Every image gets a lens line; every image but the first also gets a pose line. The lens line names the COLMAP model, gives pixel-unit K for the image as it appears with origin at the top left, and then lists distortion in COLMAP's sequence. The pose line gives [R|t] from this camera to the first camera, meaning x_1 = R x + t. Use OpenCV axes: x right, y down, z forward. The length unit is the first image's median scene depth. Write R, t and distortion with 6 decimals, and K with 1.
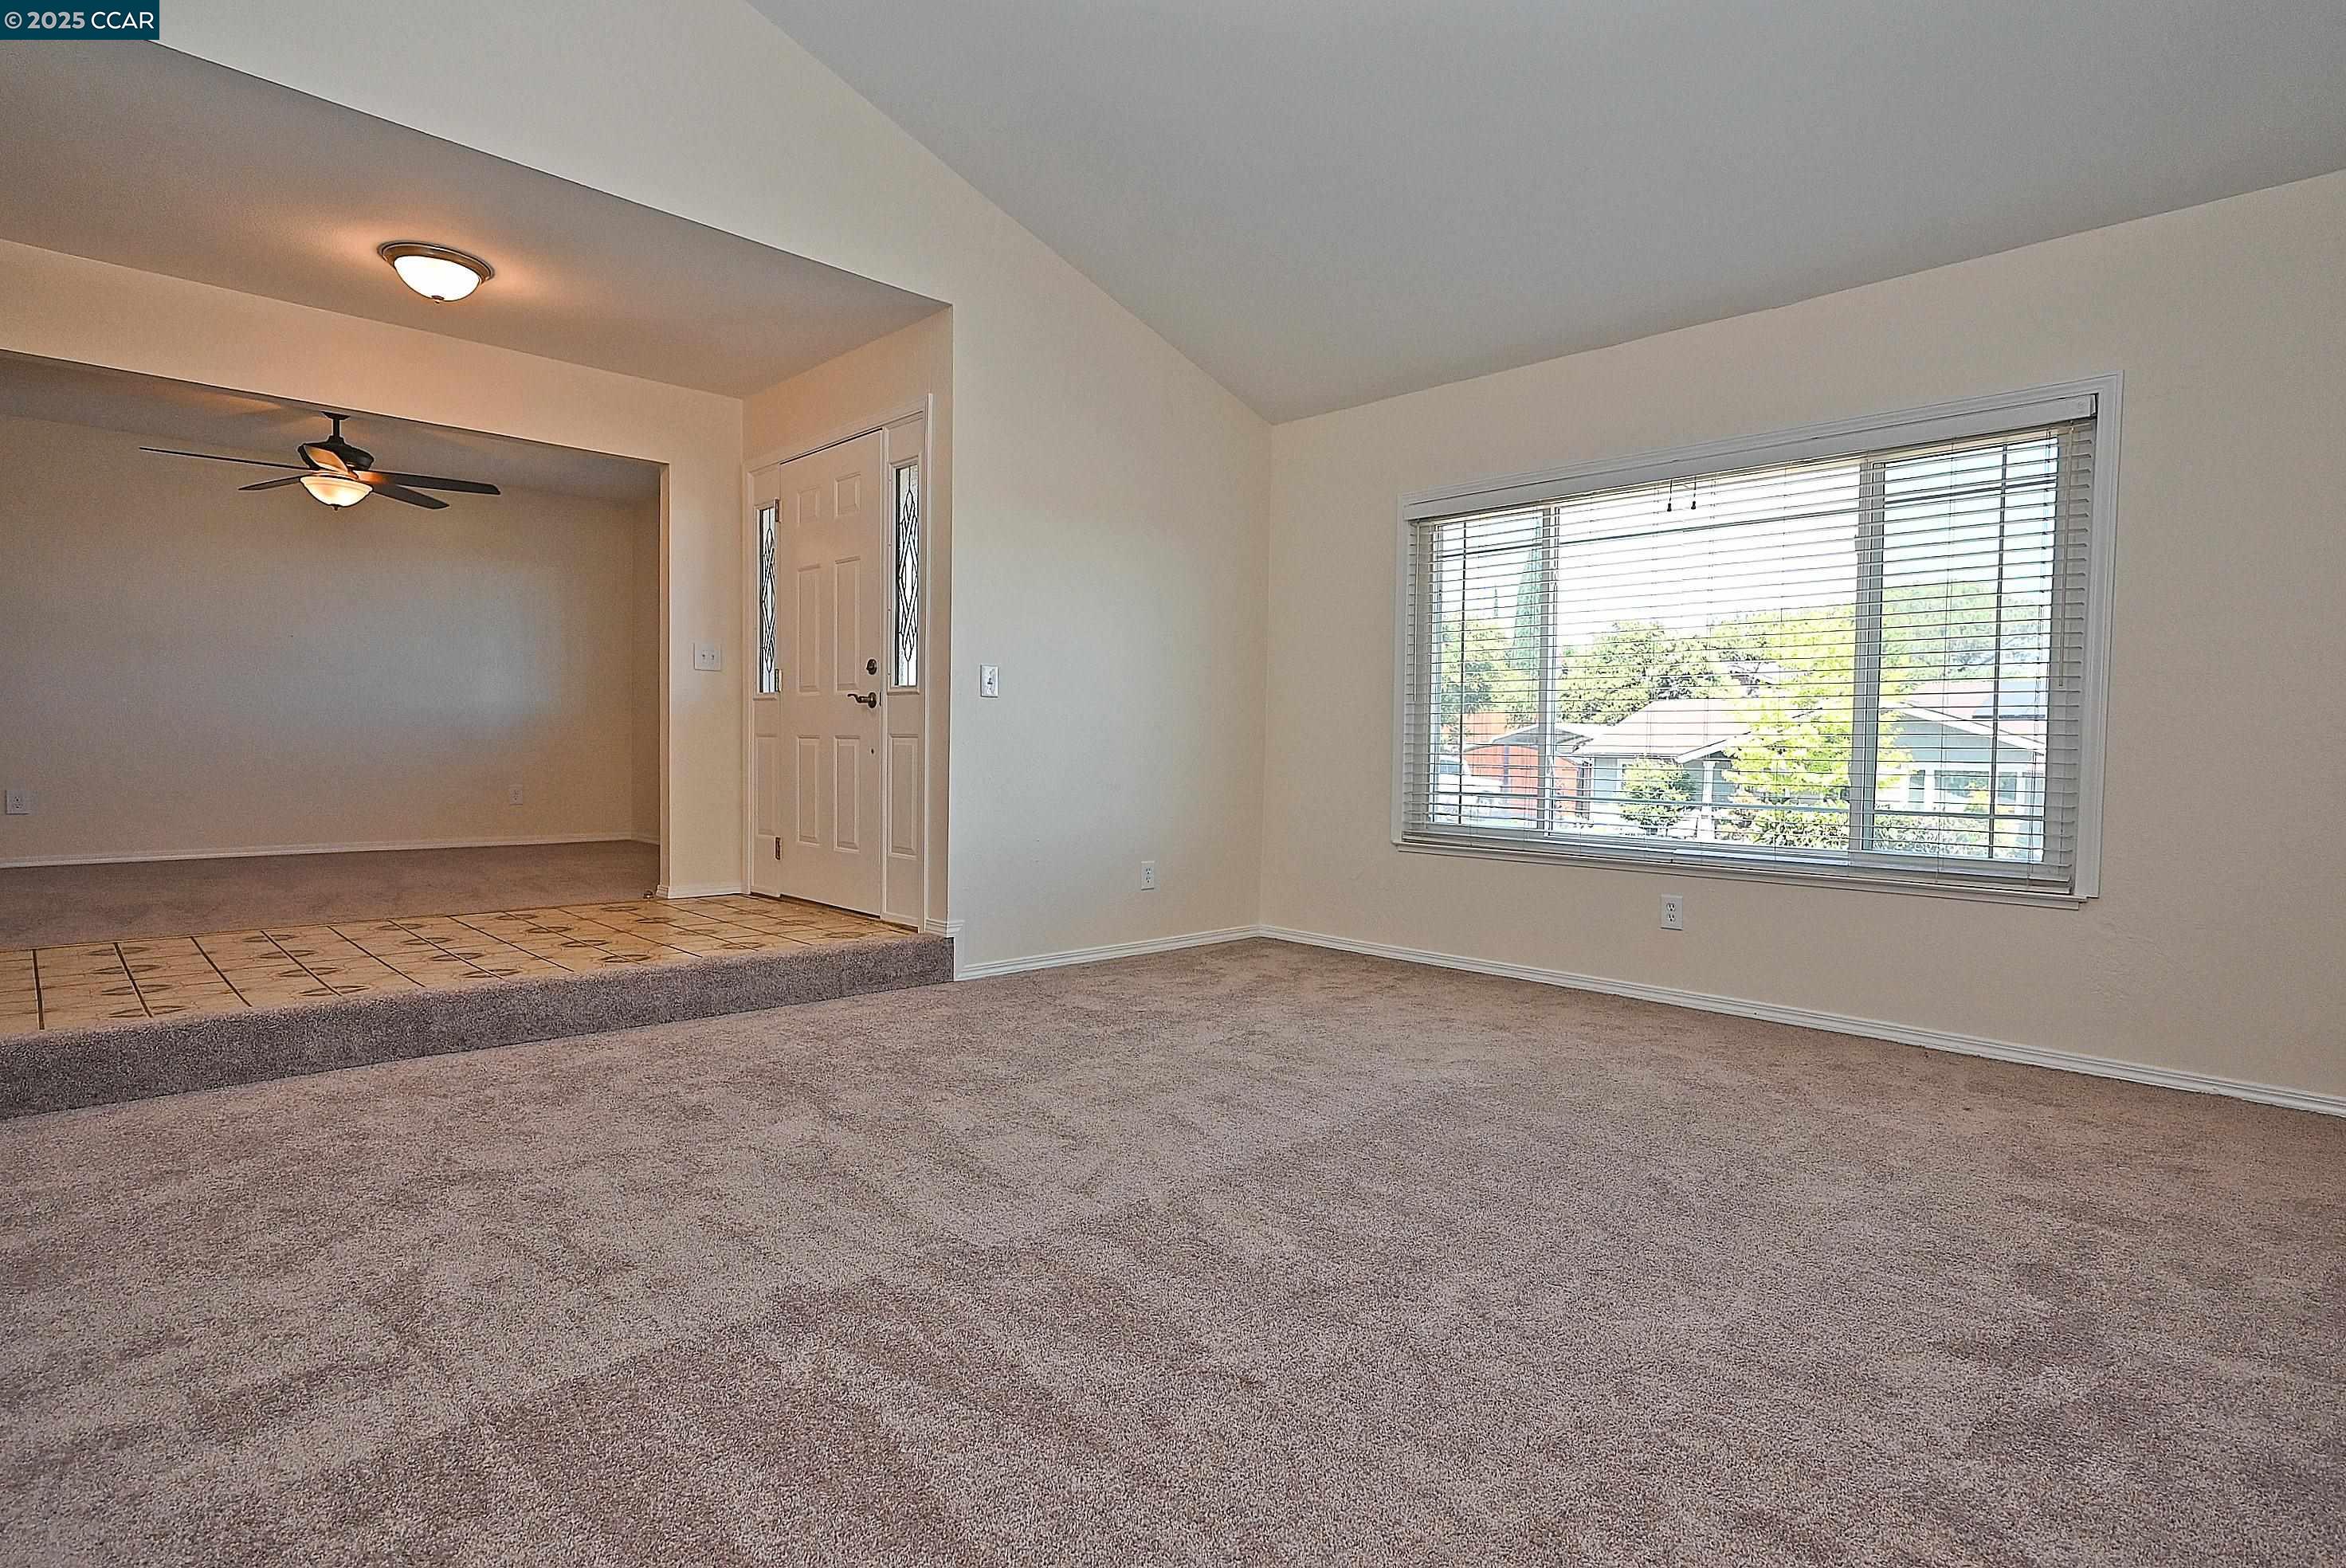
lens RADIAL K [[1181.2, 0, 1173.0], [0, 1181.2, 784.0], [0, 0, 1]] dist [0.000473, 0.000175]
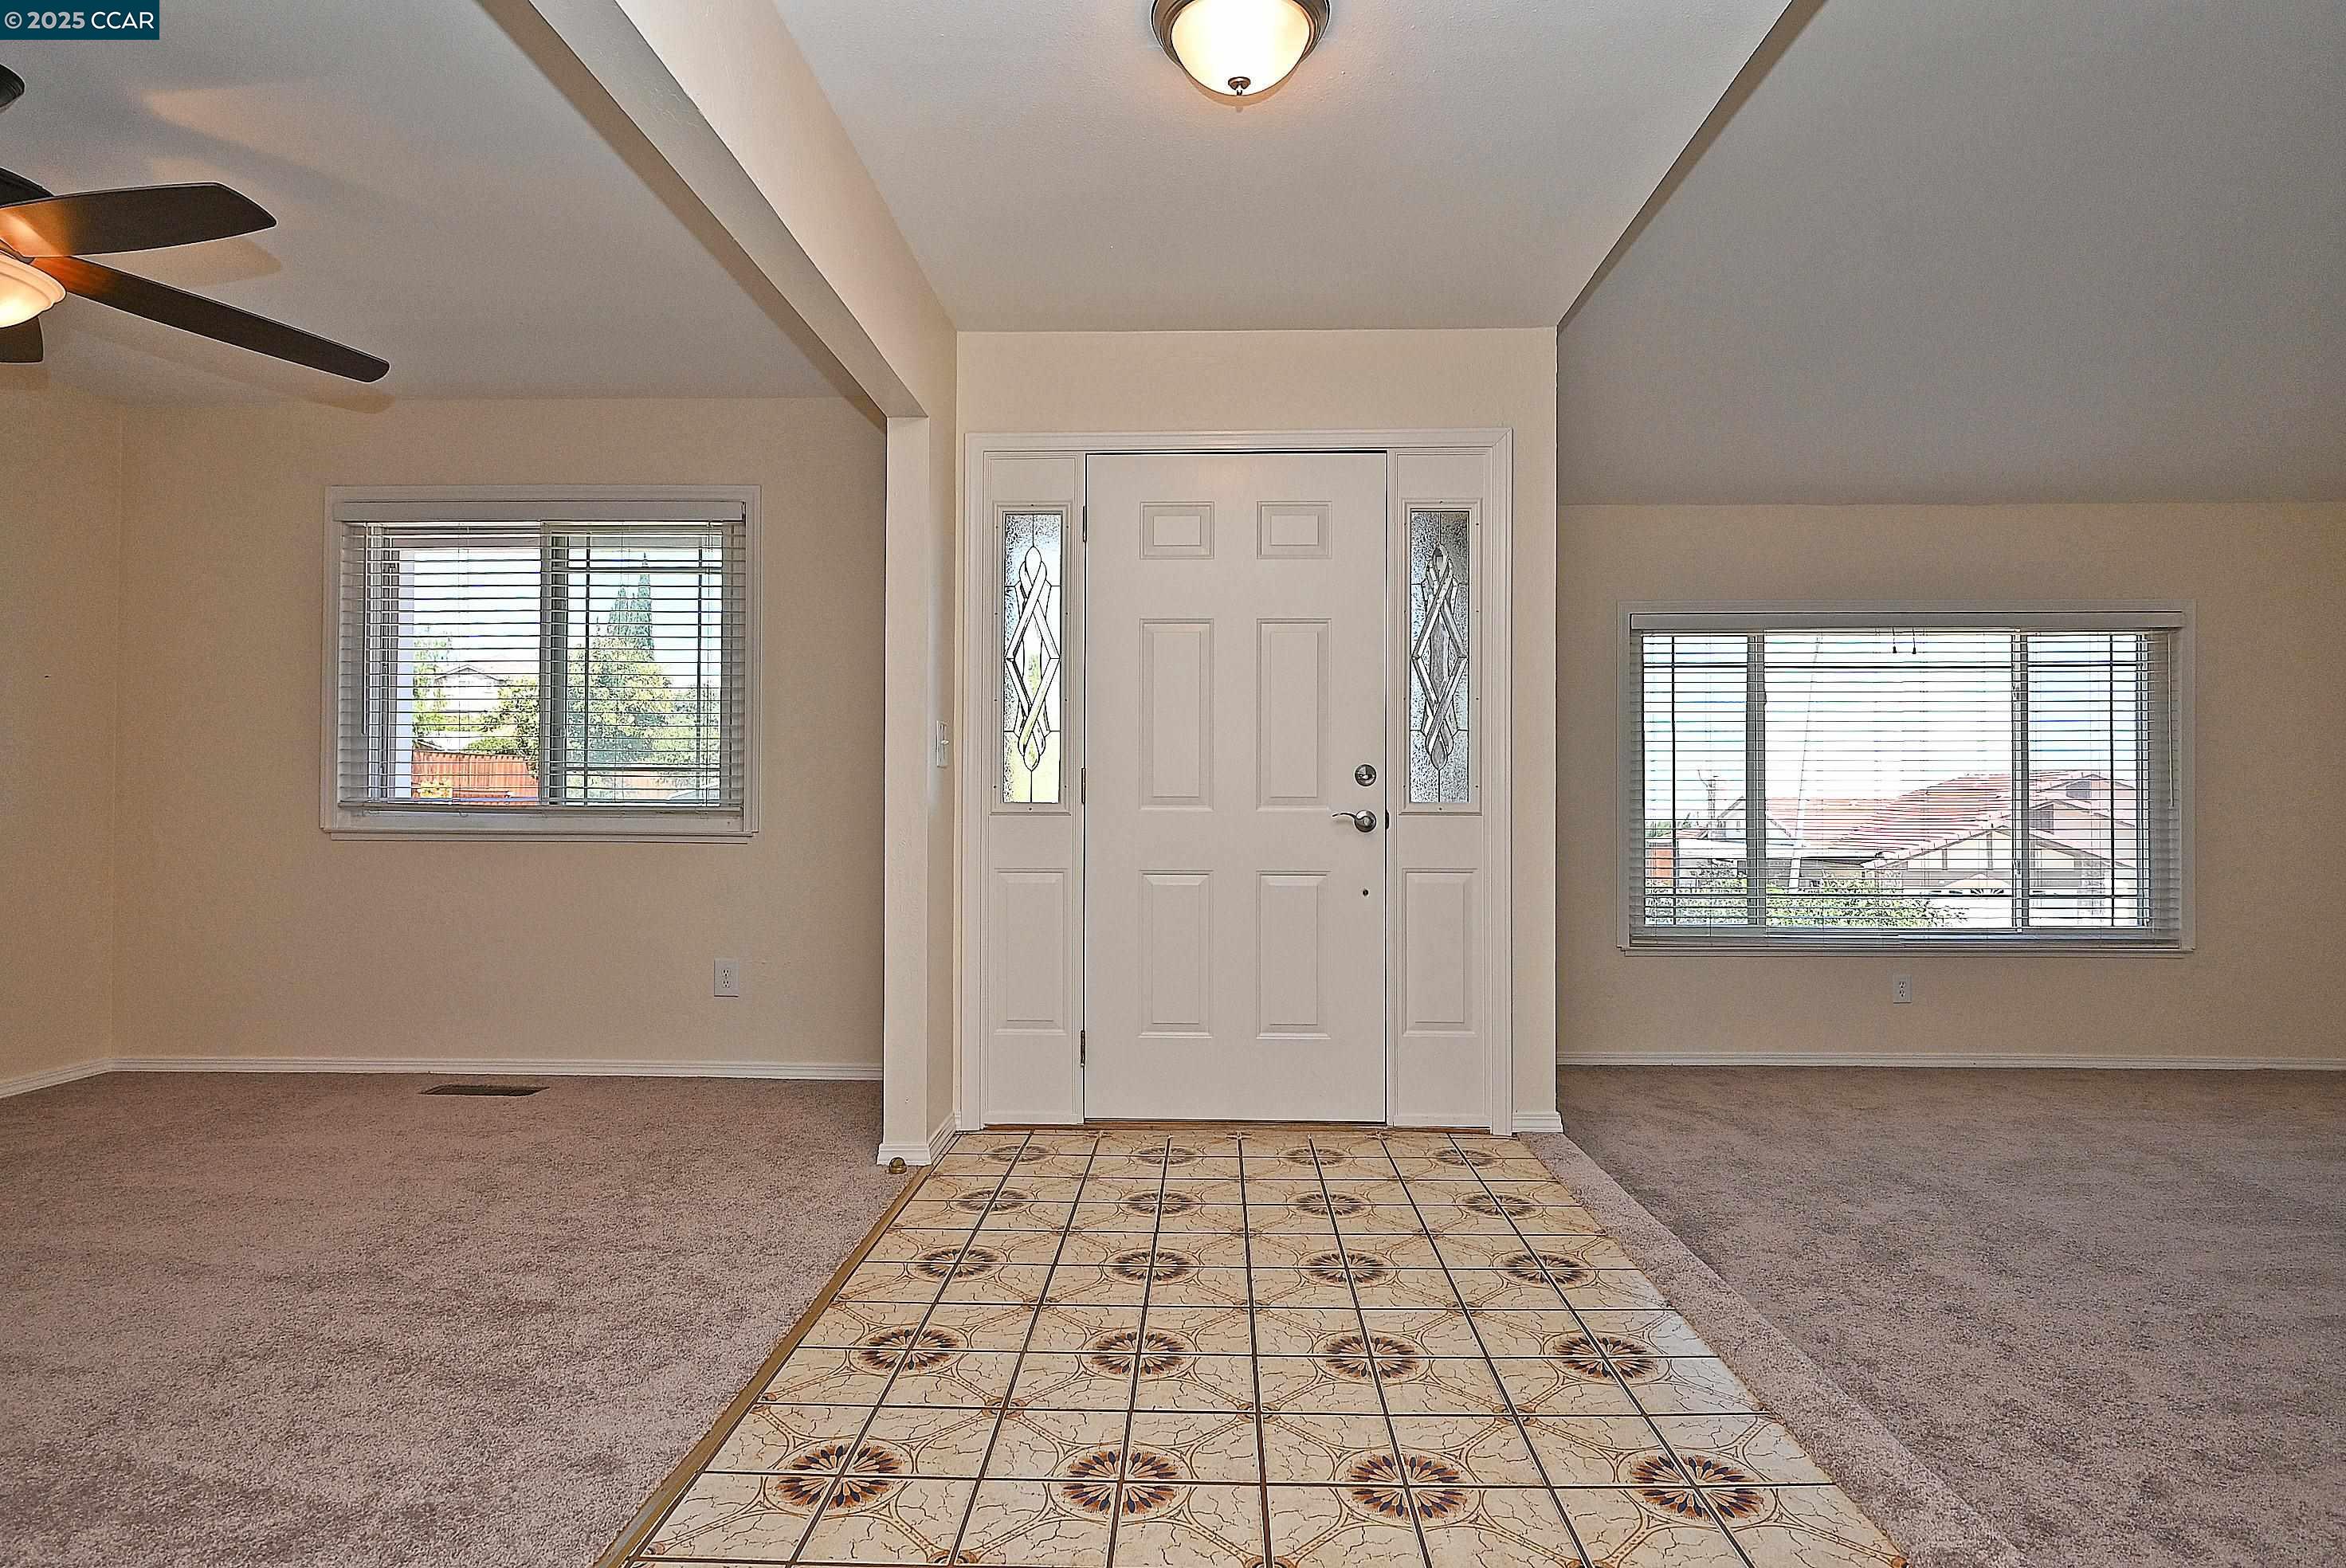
lens RADIAL K [[1233.5, 0, 1173.0], [0, 1233.5, 784.0], [0, 0, 1]] dist [0.000599, -0.000698]
pose [[0.718668, -0.002778, 0.695348, -0.980738], [0.031844, 0.999074, -0.028920, -0.086114], [-0.694624, 0.042927, 0.718092, 0.620103]]
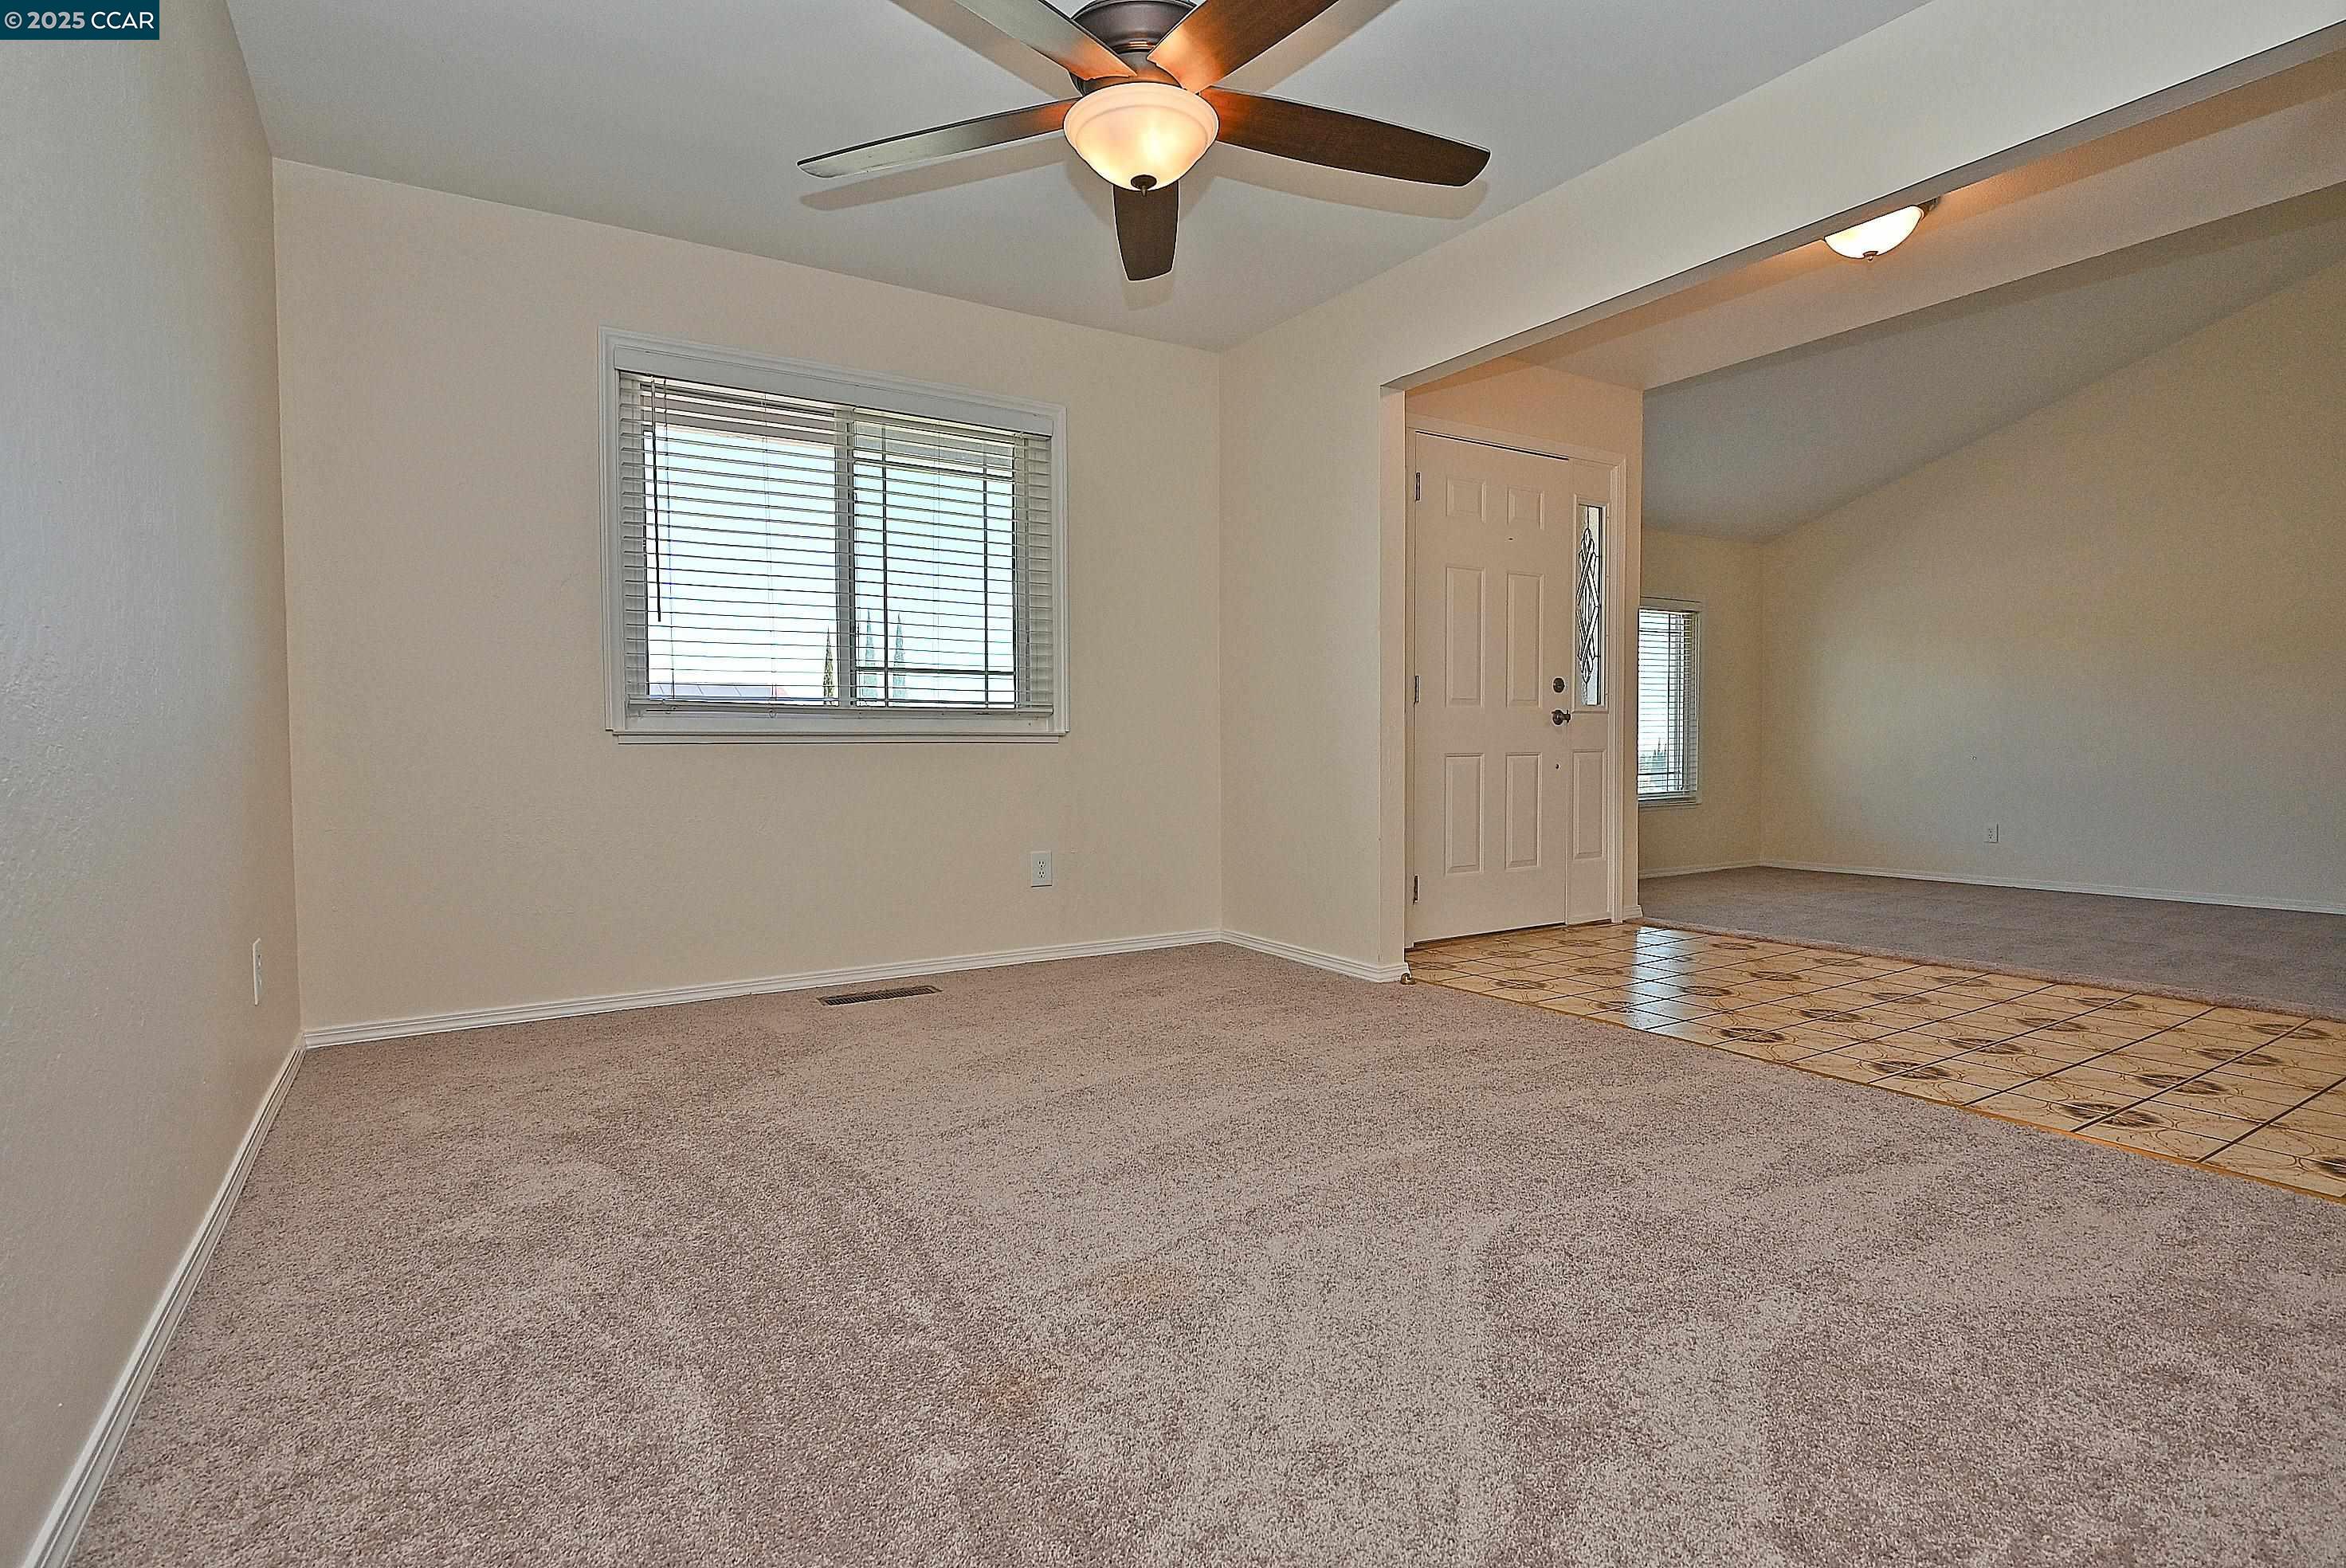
lens RADIAL K [[1162.7, 0, 1171.8], [0, 1162.7, 780.9], [0, 0, 1]] dist [0.000620, 0.000632]
pose [[0.201423, -0.051947, 0.978126, -1.505340], [0.042726, 0.998108, 0.044210, -0.084435], [-0.978572, 0.032886, 0.203261, 1.285303]]
